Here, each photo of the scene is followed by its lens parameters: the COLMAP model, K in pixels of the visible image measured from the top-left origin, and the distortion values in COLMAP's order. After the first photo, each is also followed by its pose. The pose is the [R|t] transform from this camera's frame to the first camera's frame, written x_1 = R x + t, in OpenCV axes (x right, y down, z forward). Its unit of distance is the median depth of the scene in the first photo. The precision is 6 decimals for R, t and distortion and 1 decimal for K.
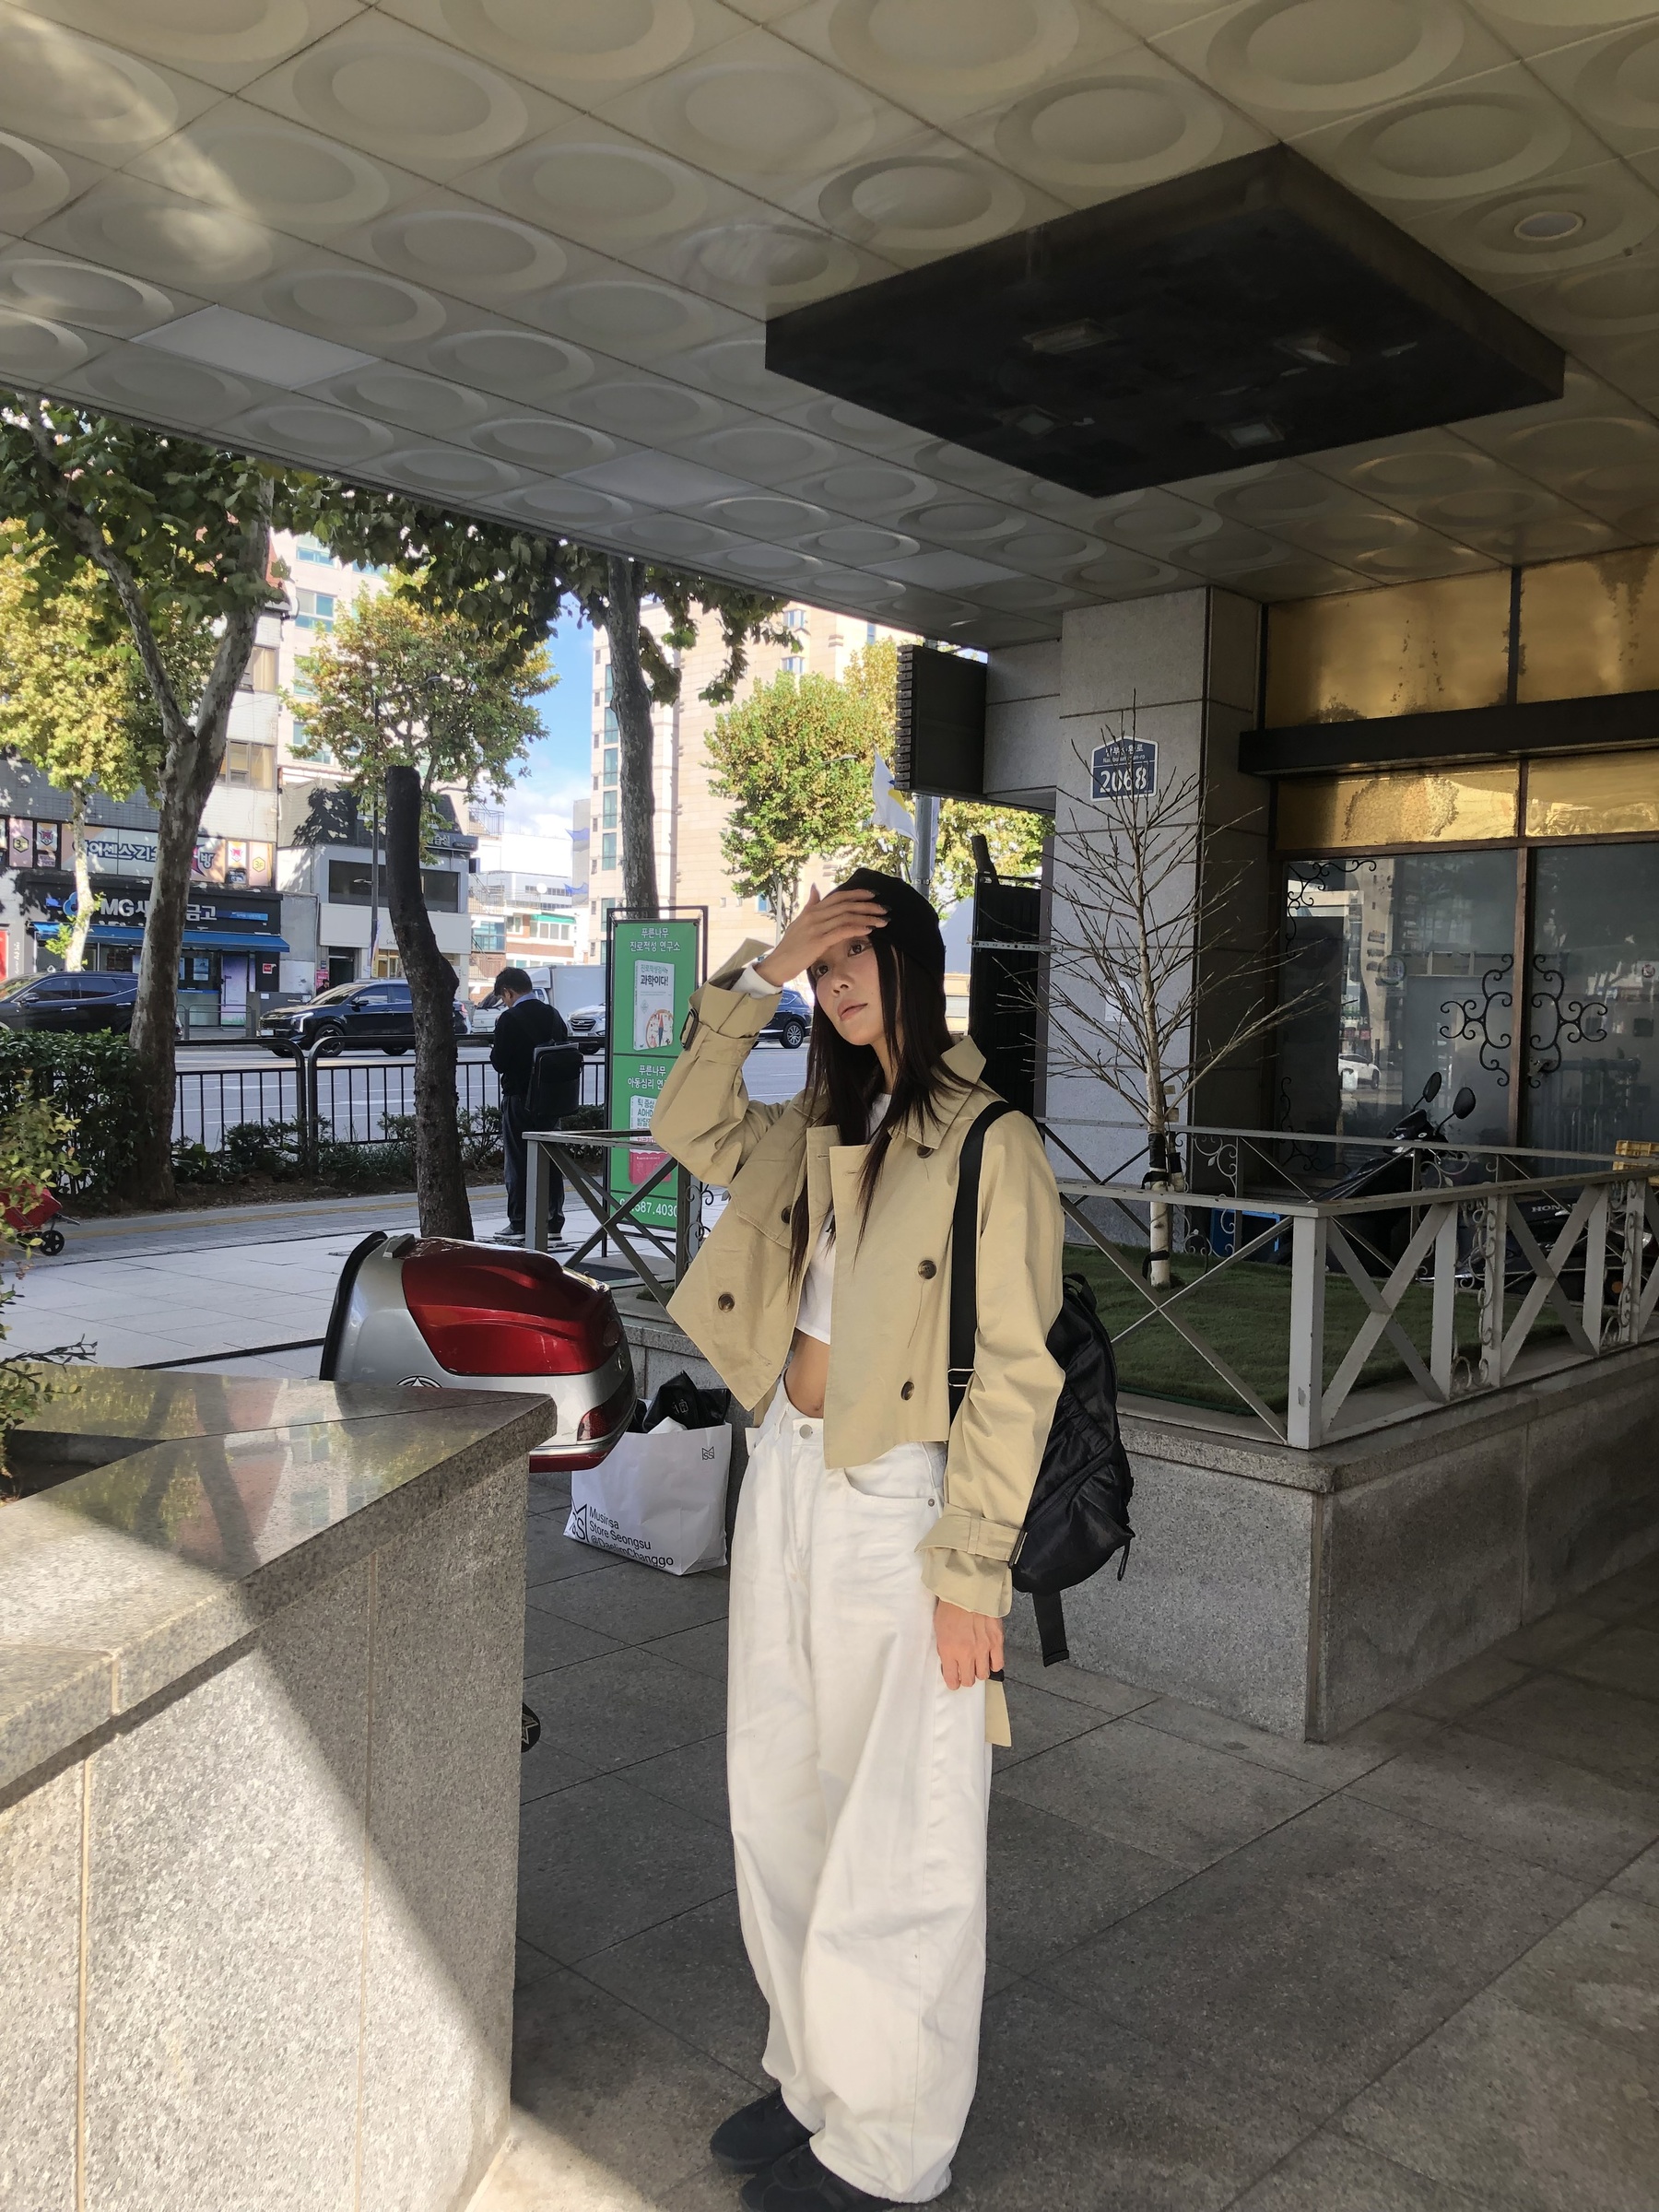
lens RADIAL K [[1812.7, 0, 853.5], [0, 1812.7, 1086.8], [0, 0, 1]] dist [0.001423, 0.011565]
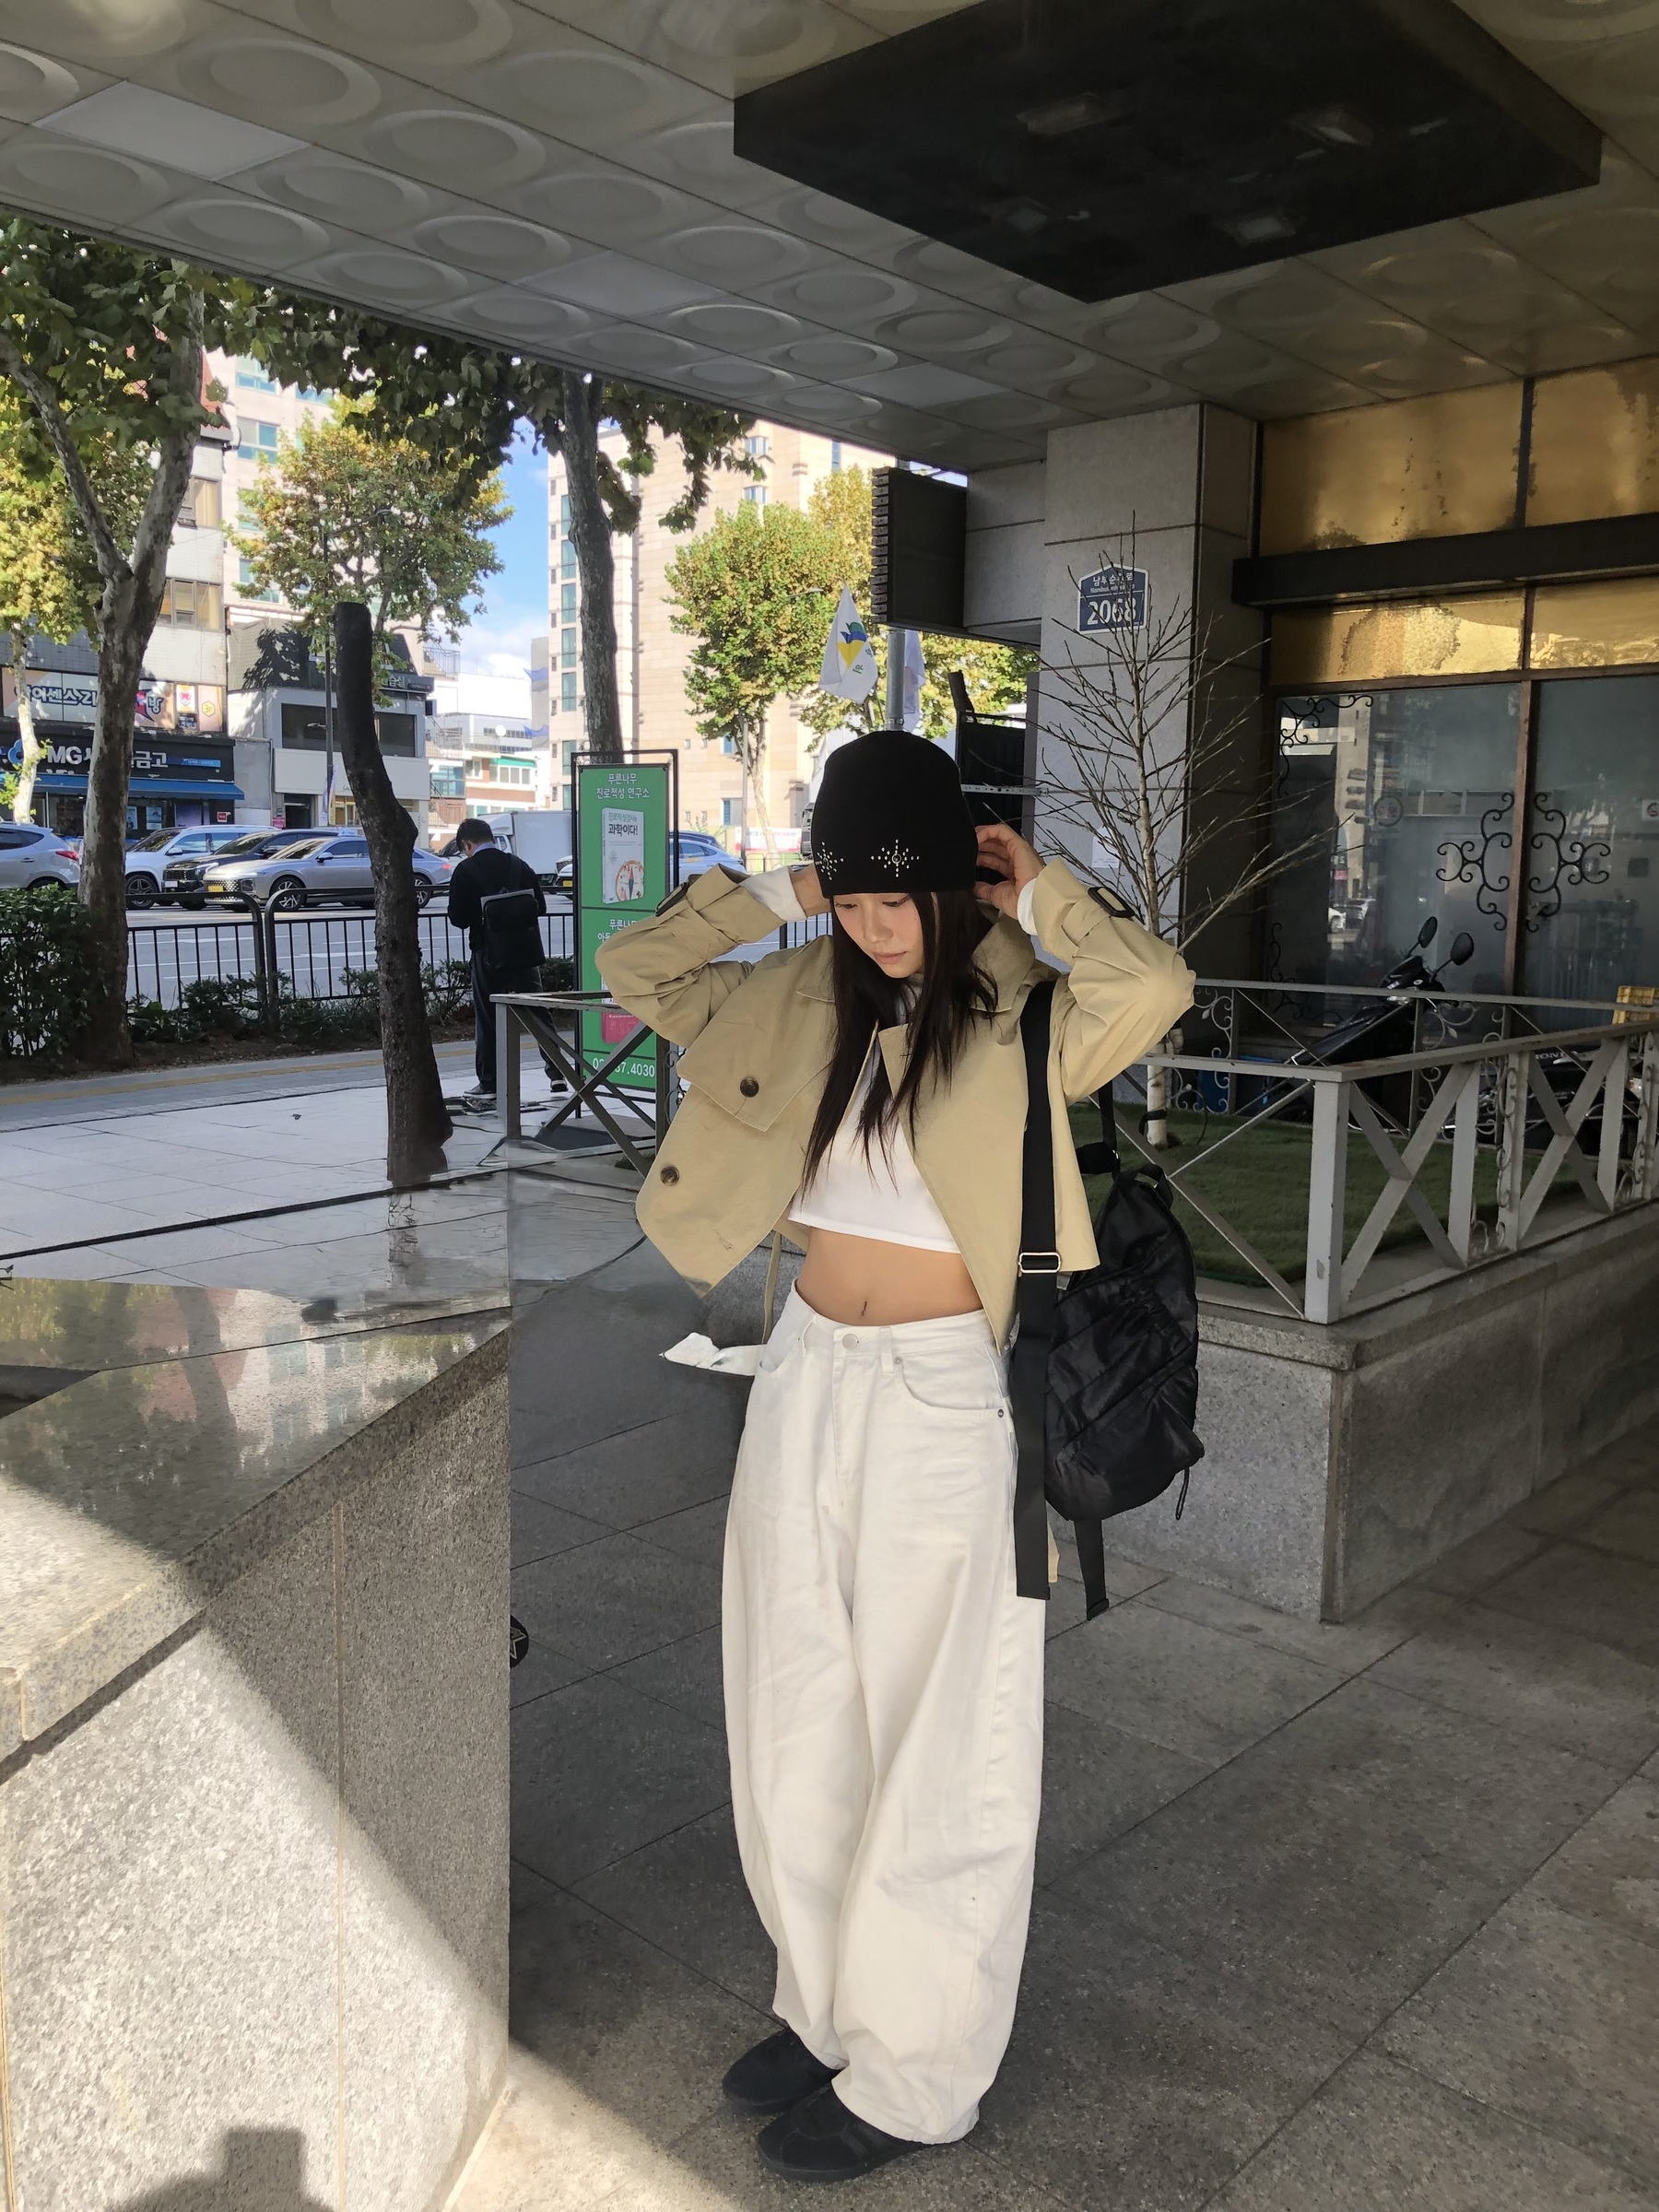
lens RADIAL K [[1812.7, 0, 857.3], [0, 1812.7, 1098.3], [0, 0, 1]] dist [0.001423, 0.011565]
pose [[0.999755, -0.011907, 0.018669, -0.008095], [0.010136, 0.995687, 0.092226, -0.005654], [-0.019687, -0.092014, 0.995563, 0.042825]]
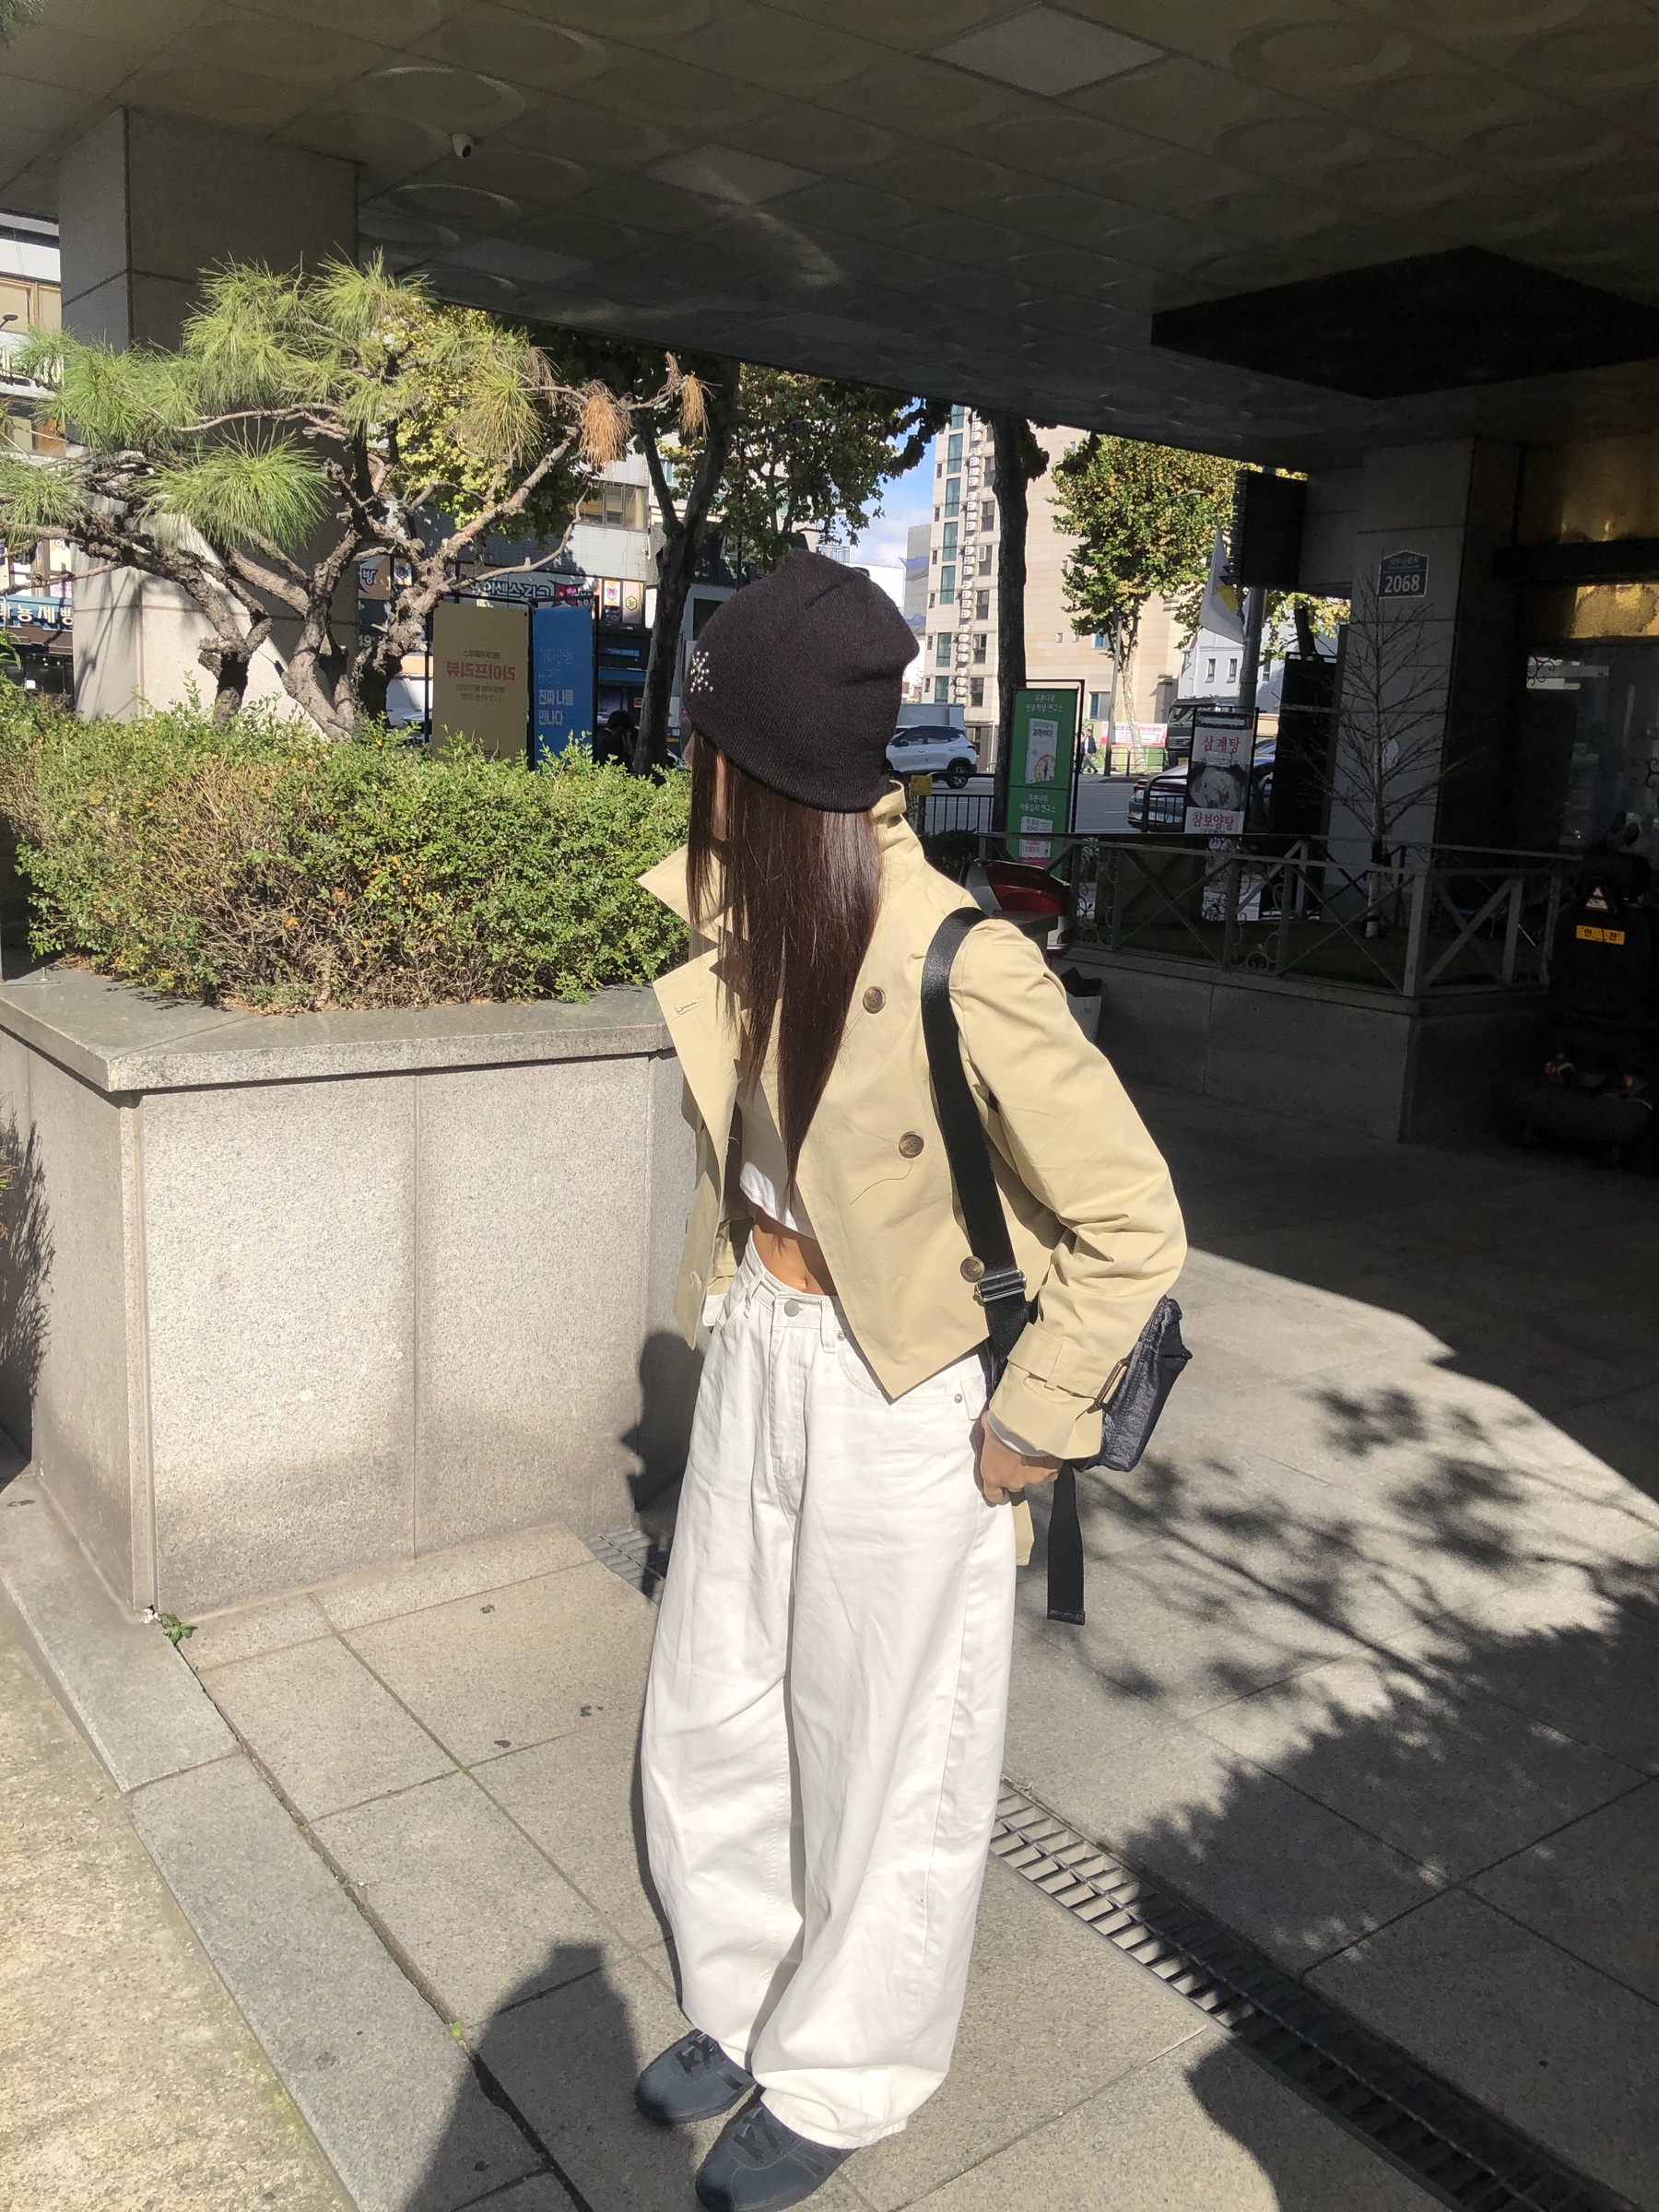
lens RADIAL K [[1812.7, 0, 827.7], [0, 1812.7, 1118.6], [0, 0, 1]] dist [0.001423, 0.011565]
pose [[0.981640, 0.054837, -0.182690, -0.000277], [-0.024915, 0.986440, 0.162220, 0.019332], [0.189109, -0.154690, 0.969695, -0.649707]]
